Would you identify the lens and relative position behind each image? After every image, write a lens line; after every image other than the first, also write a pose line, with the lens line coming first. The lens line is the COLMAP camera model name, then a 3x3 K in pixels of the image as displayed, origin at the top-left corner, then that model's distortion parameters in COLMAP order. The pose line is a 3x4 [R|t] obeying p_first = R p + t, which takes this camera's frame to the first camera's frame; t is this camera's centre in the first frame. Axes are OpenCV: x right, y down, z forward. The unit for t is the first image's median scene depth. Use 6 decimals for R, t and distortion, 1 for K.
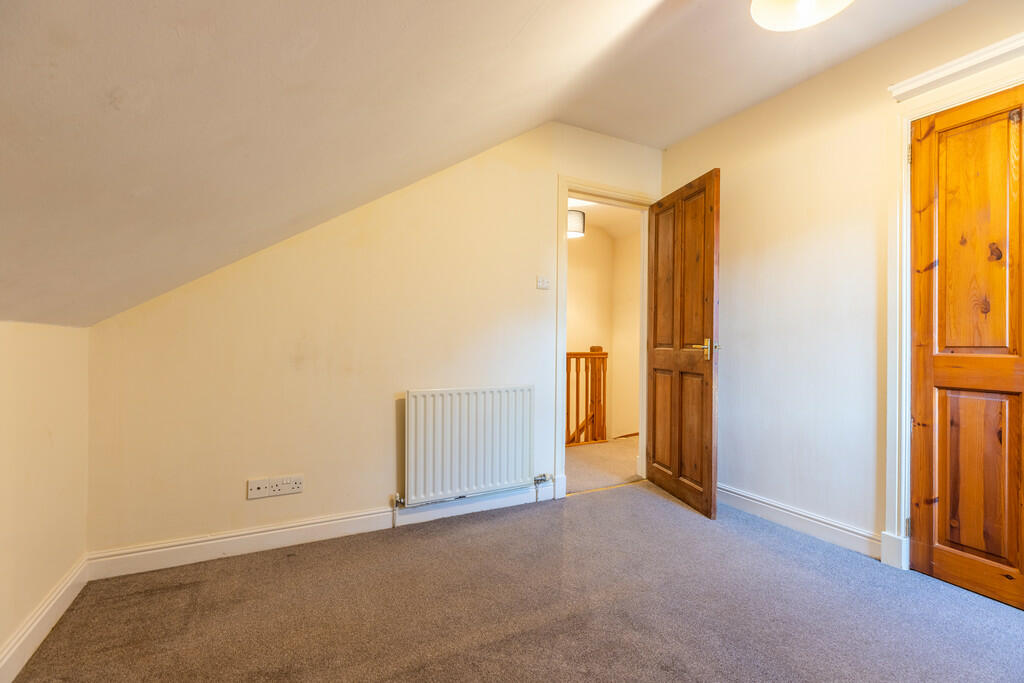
lens RADIAL K [[468.9, 0, 518.2], [0, 468.9, 341.3], [0, 0, 1]] dist [-0.000866, -0.000114]
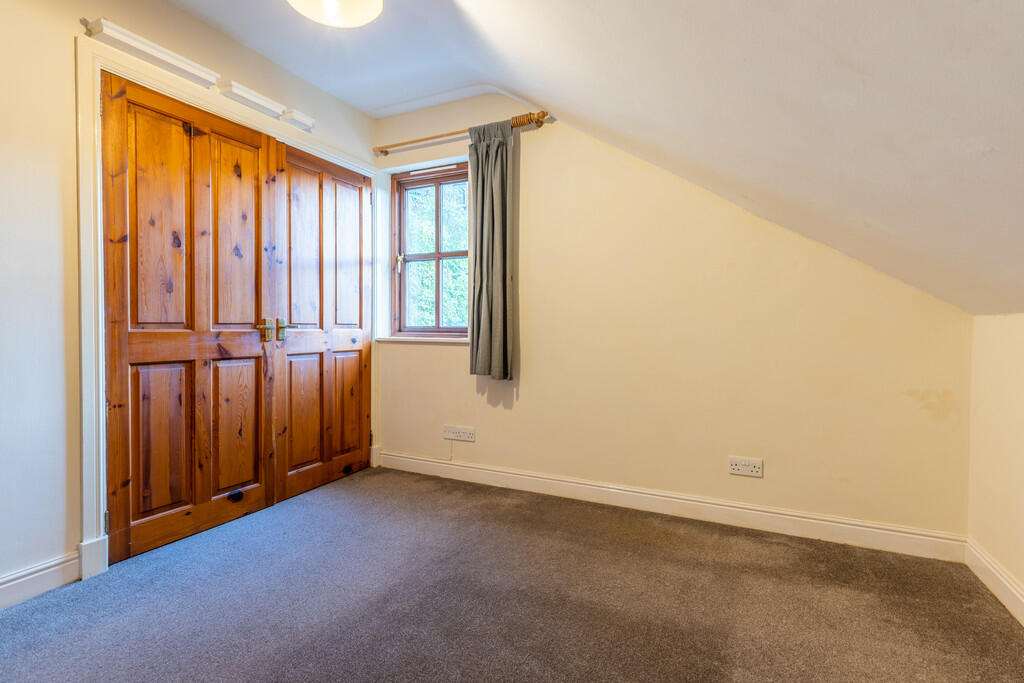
lens RADIAL K [[468.9, 0, 520.0], [0, 468.9, 336.9], [0, 0, 1]] dist [-0.000866, -0.000114]
pose [[-0.594432, -0.036260, 0.803328, -0.380014], [-0.015679, 0.999316, 0.033505, -0.005093], [-0.803993, 0.007321, -0.594594, 0.940921]]
